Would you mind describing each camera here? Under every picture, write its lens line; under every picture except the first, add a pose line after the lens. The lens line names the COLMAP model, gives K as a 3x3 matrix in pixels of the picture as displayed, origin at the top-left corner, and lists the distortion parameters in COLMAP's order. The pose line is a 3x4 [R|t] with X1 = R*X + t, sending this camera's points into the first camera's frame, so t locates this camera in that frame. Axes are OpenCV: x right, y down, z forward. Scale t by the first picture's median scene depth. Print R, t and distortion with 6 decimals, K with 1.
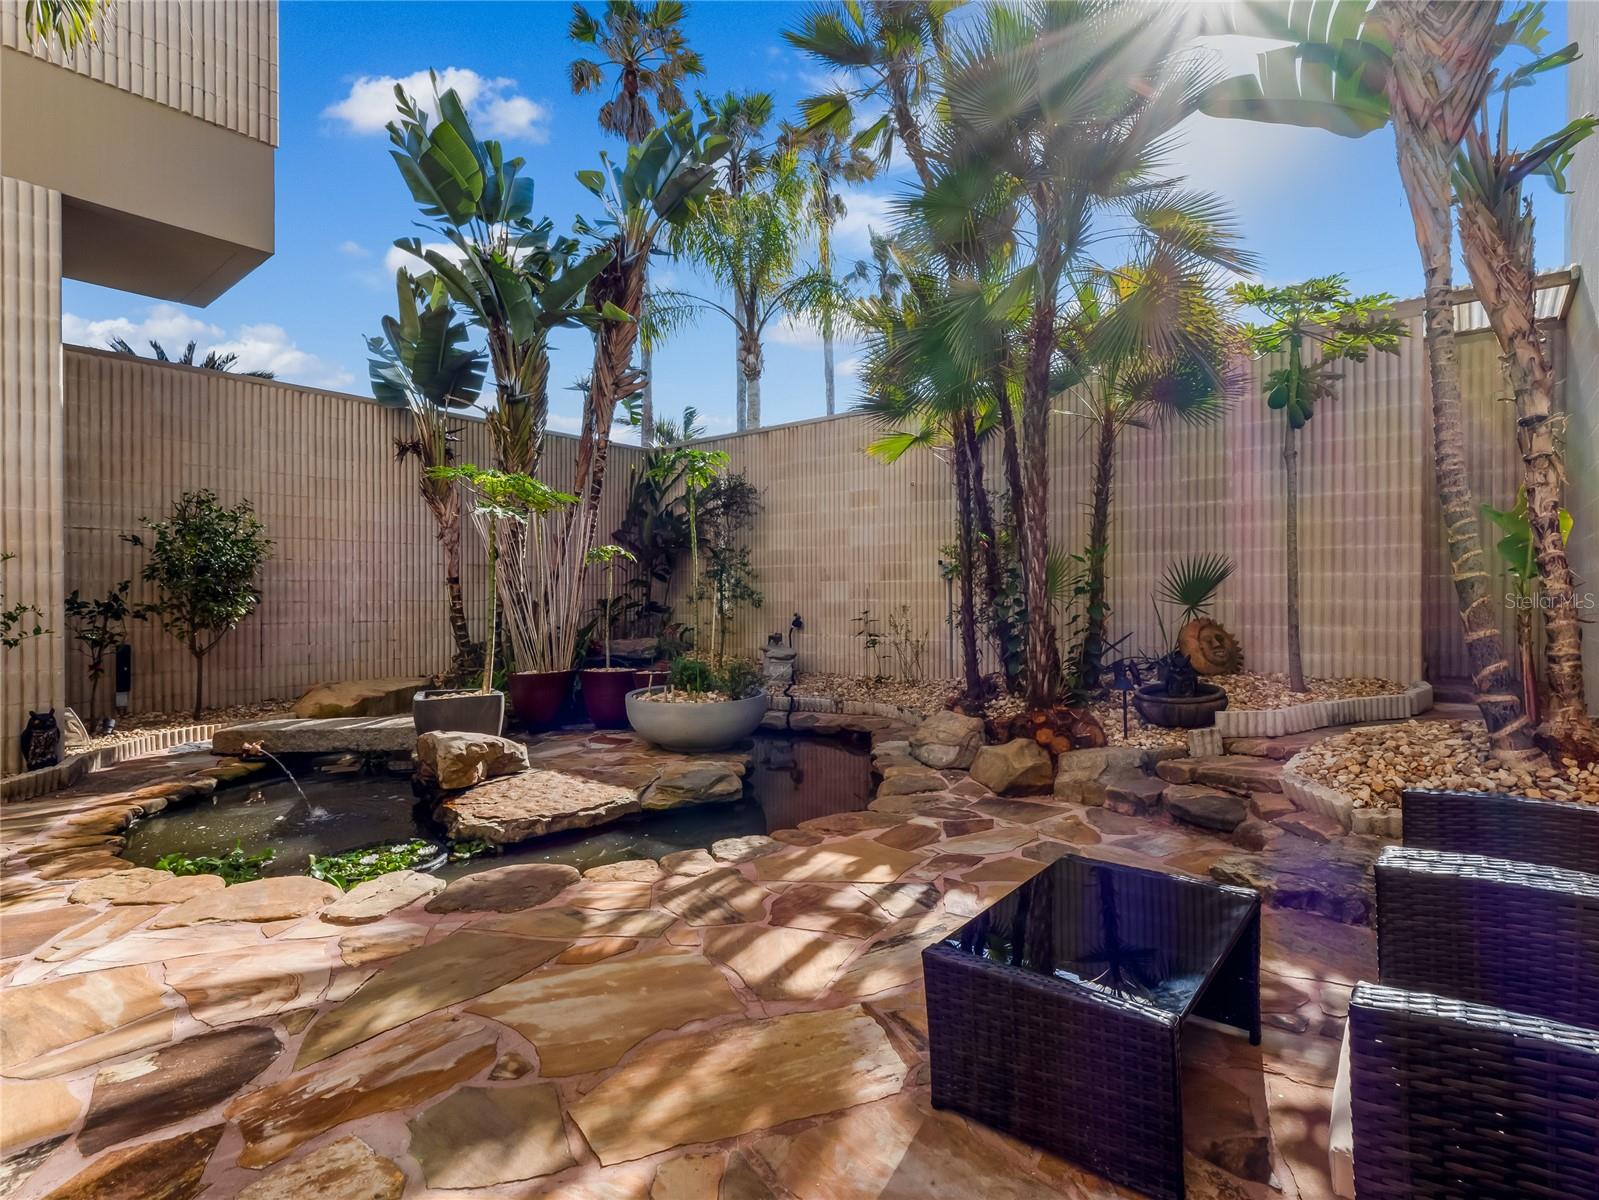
lens RADIAL K [[811.3, 0, 799.5], [0, 811.3, 600.0], [0, 0, 1]] dist [-0.001753, -0.000217]
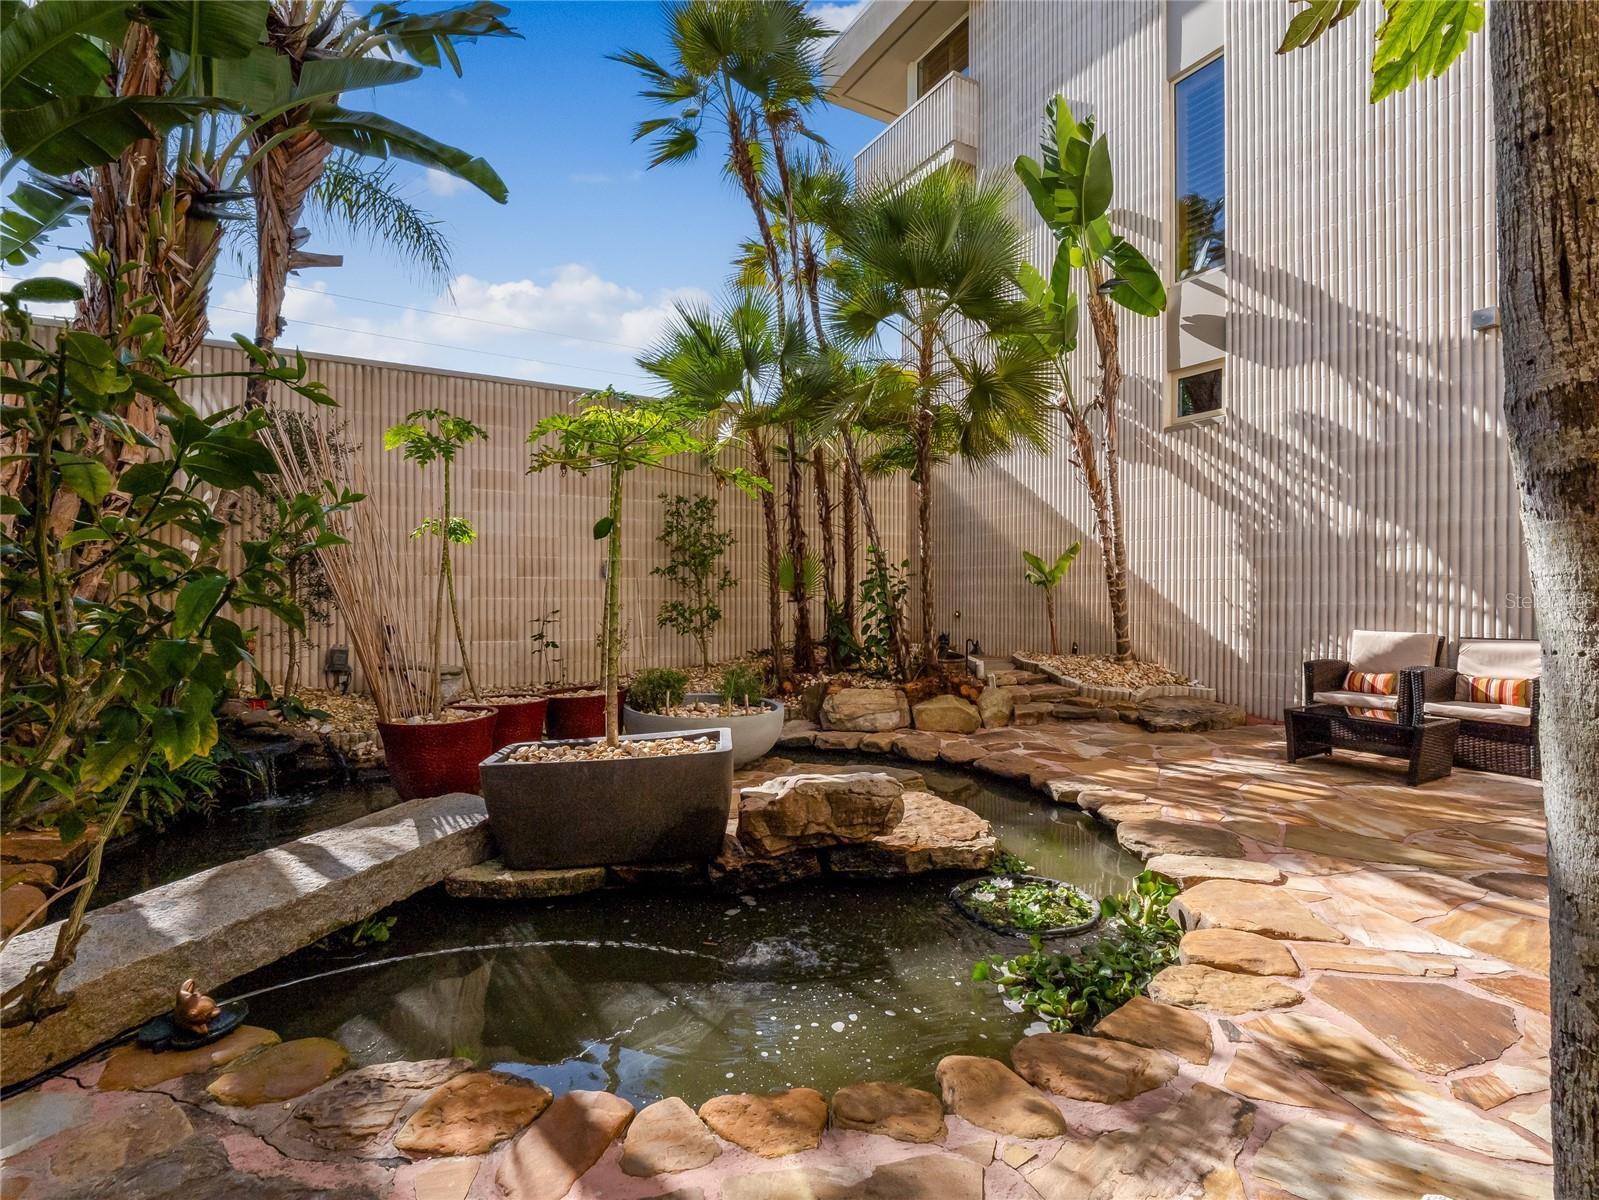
lens RADIAL K [[758.7, 0, 804.3], [0, 758.7, 602.1], [0, 0, 1]] dist [-0.002460, -0.003439]
pose [[0.351323, -0.002912, 0.936250, -1.914331], [-0.008894, 0.999940, 0.006447, -0.018602], [-0.936212, -0.010592, 0.351276, 1.301585]]
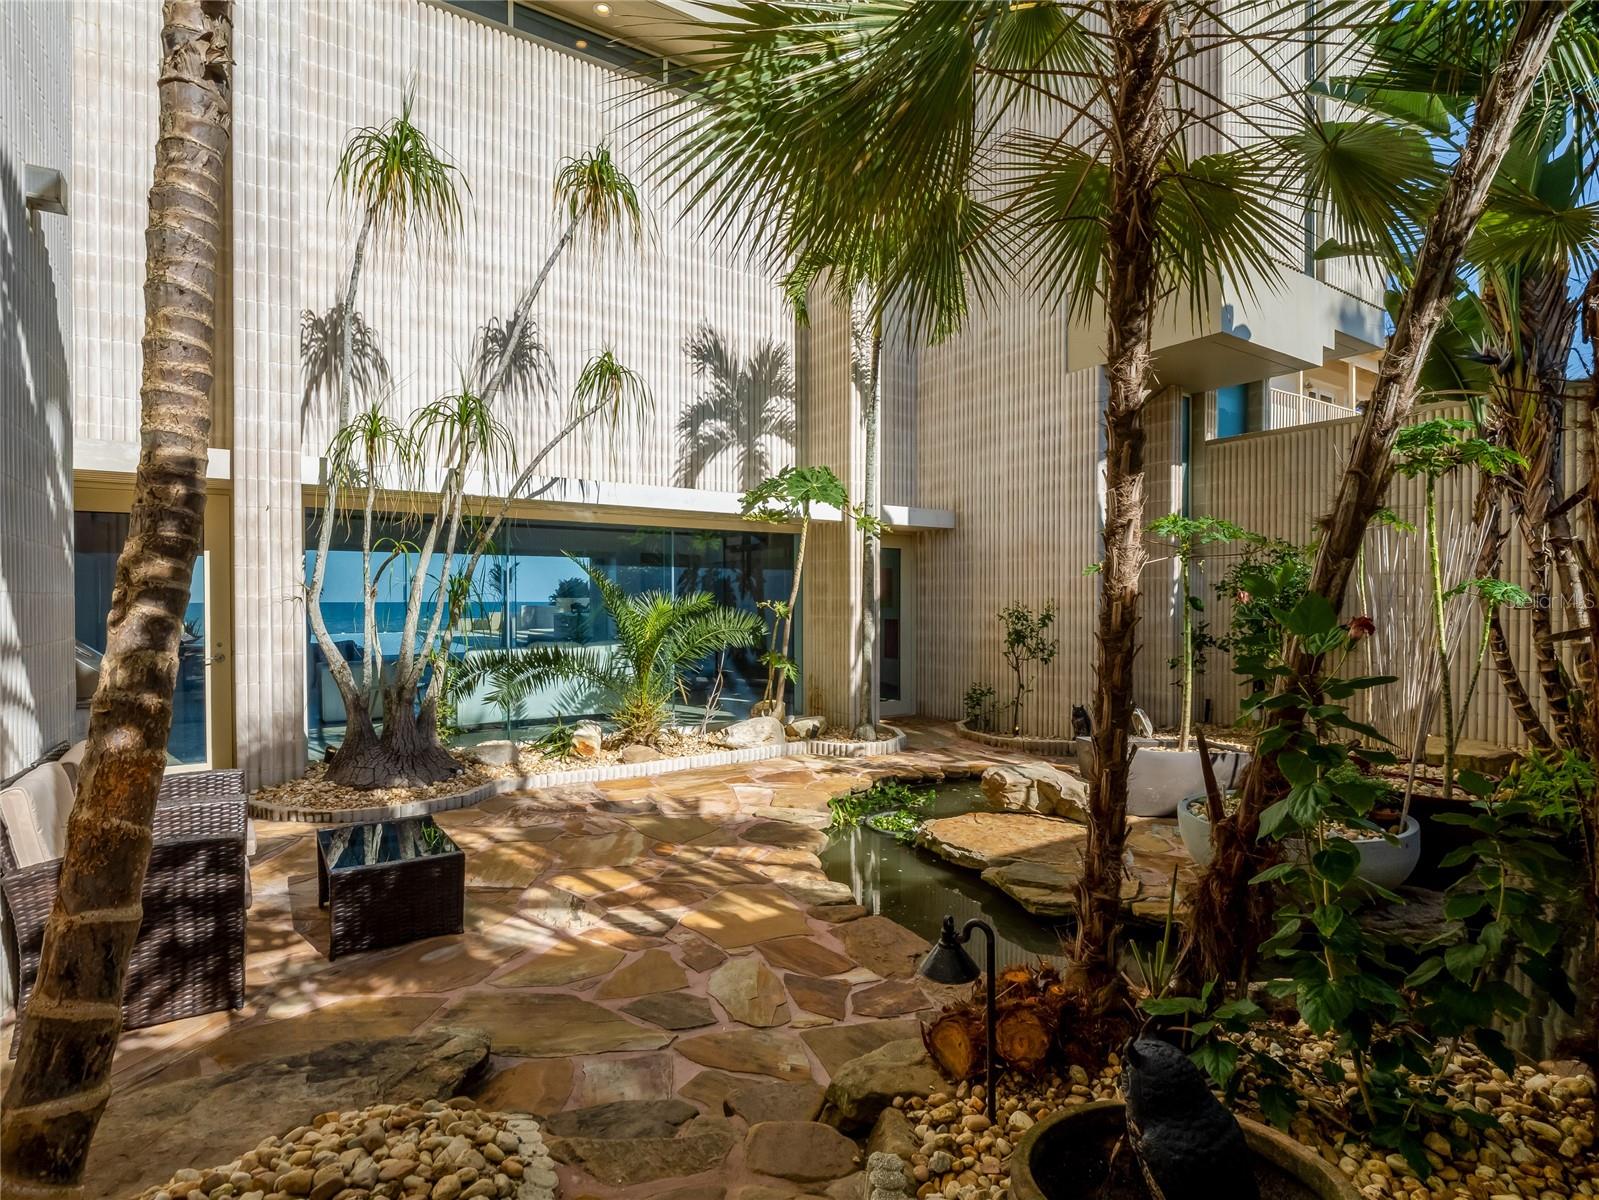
lens RADIAL K [[811.3, 0, 799.5], [0, 811.3, 600.0], [0, 0, 1]] dist [-0.001753, -0.000217]
pose [[-0.307861, -0.000822, -0.951431, 1.315518], [0.009791, 0.999944, -0.004032, -0.114733], [0.951381, -0.010557, -0.307836, 1.737496]]
